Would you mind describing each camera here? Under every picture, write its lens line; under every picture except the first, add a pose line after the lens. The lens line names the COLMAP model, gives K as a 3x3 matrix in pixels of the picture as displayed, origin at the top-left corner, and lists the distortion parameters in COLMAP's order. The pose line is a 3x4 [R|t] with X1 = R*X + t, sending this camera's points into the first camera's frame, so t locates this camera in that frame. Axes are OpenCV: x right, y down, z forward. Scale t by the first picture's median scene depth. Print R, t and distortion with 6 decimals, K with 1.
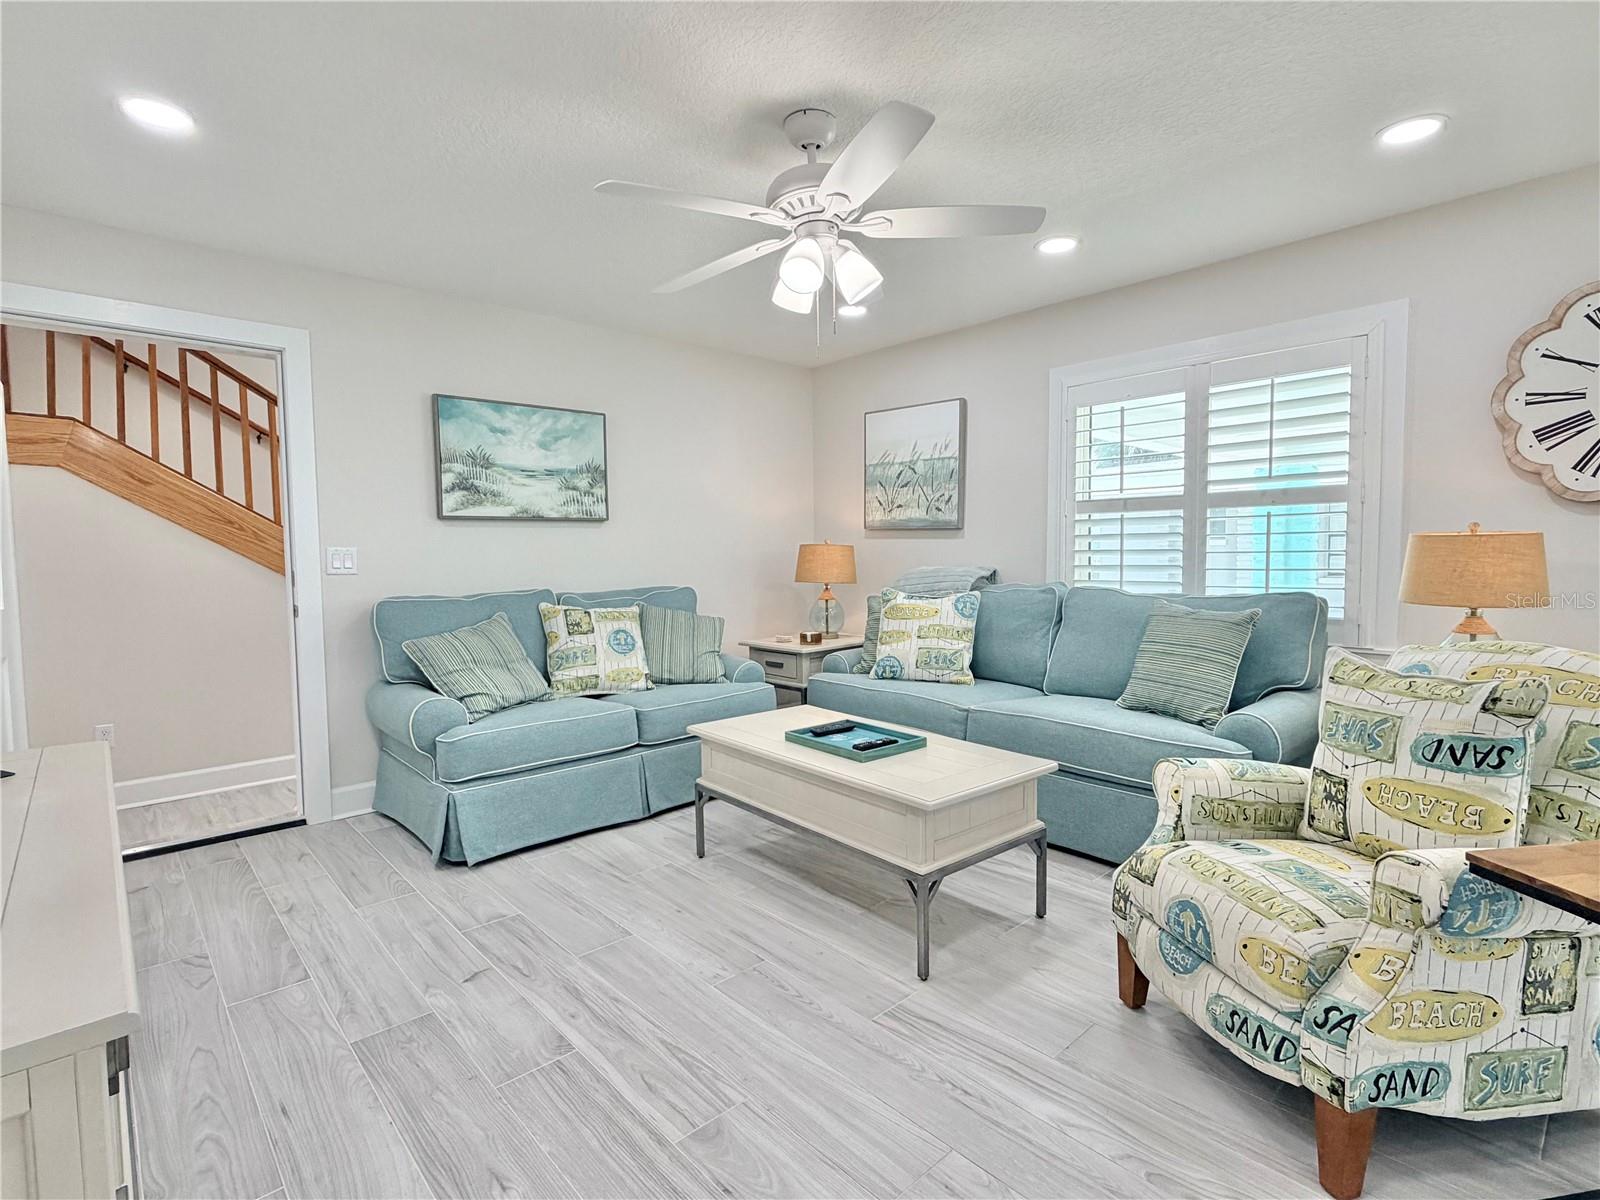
lens RADIAL K [[789.9, 0, 799.6], [0, 789.9, 598.0], [0, 0, 1]] dist [-0.001877, -0.000241]
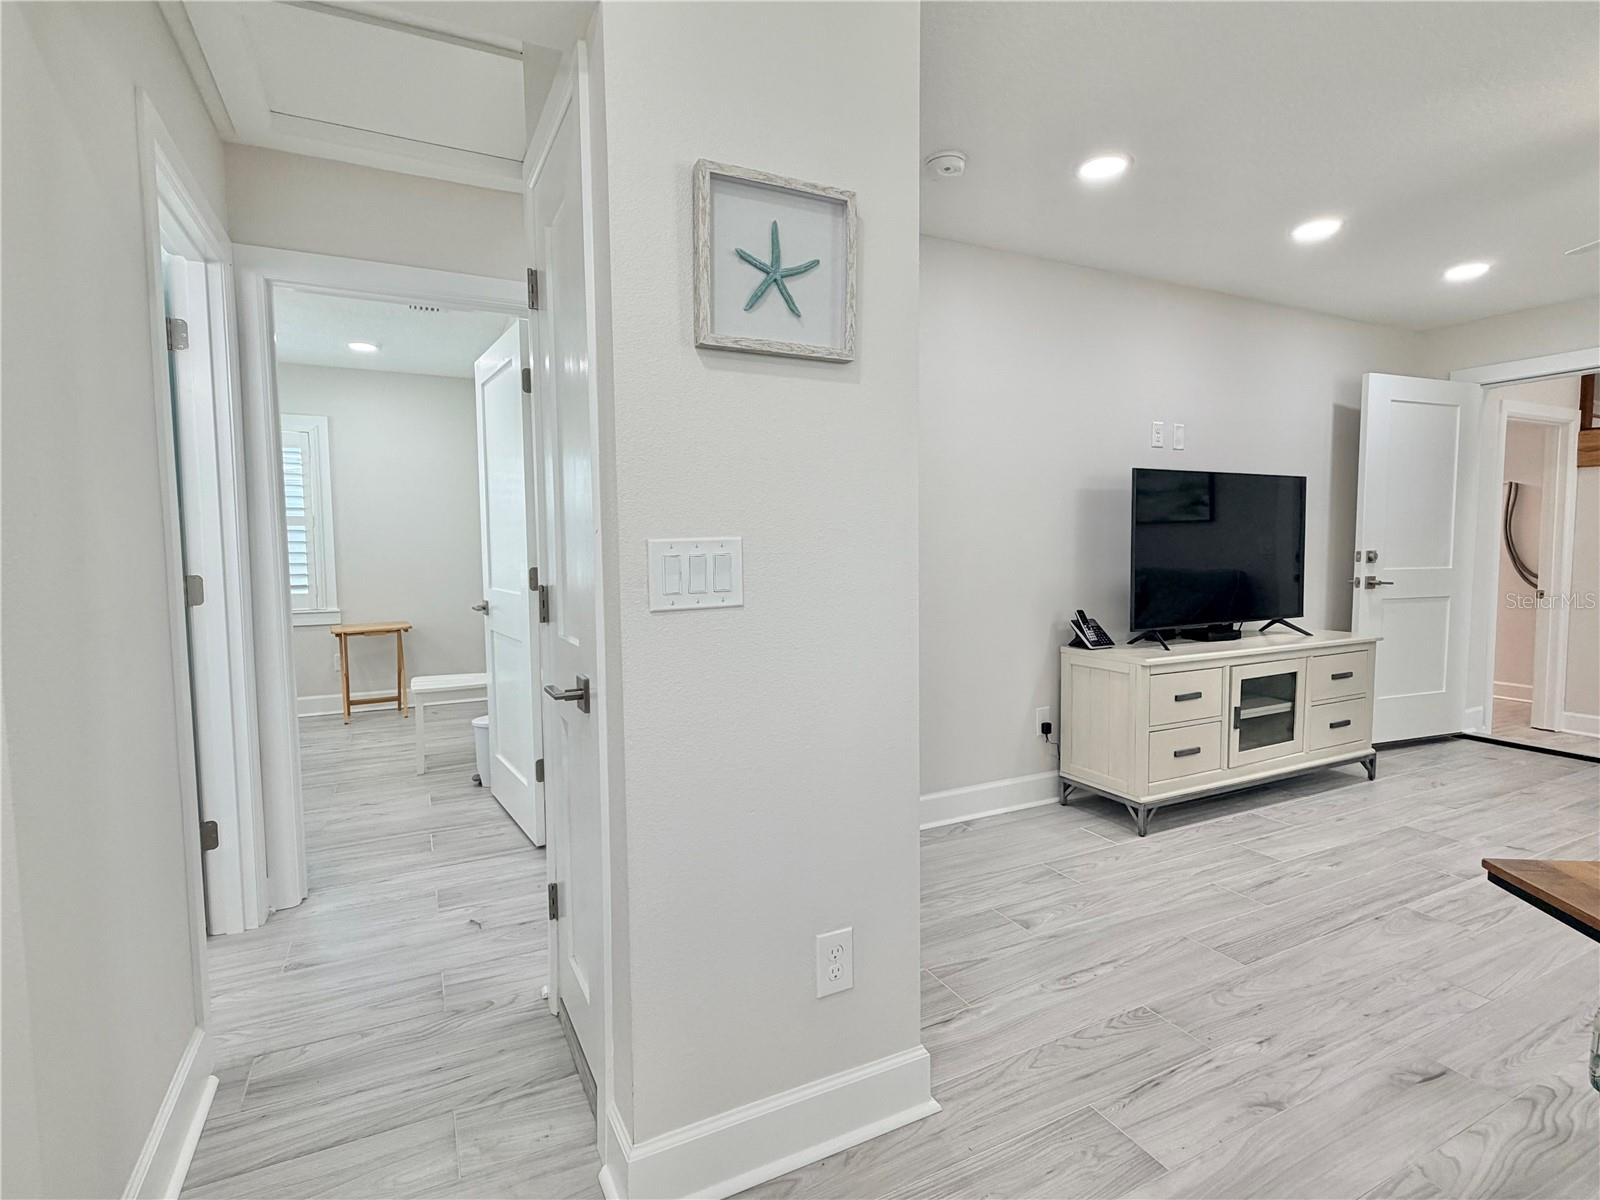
lens RADIAL K [[789.9, 0, 799.7], [0, 789.9, 597.0], [0, 0, 1]] dist [-0.001877, -0.000241]
pose [[-0.267282, 0.080857, -0.960220, 1.538250], [-0.050212, 0.993951, 0.097674, -0.024932], [0.962309, 0.074321, -0.261606, 0.177123]]
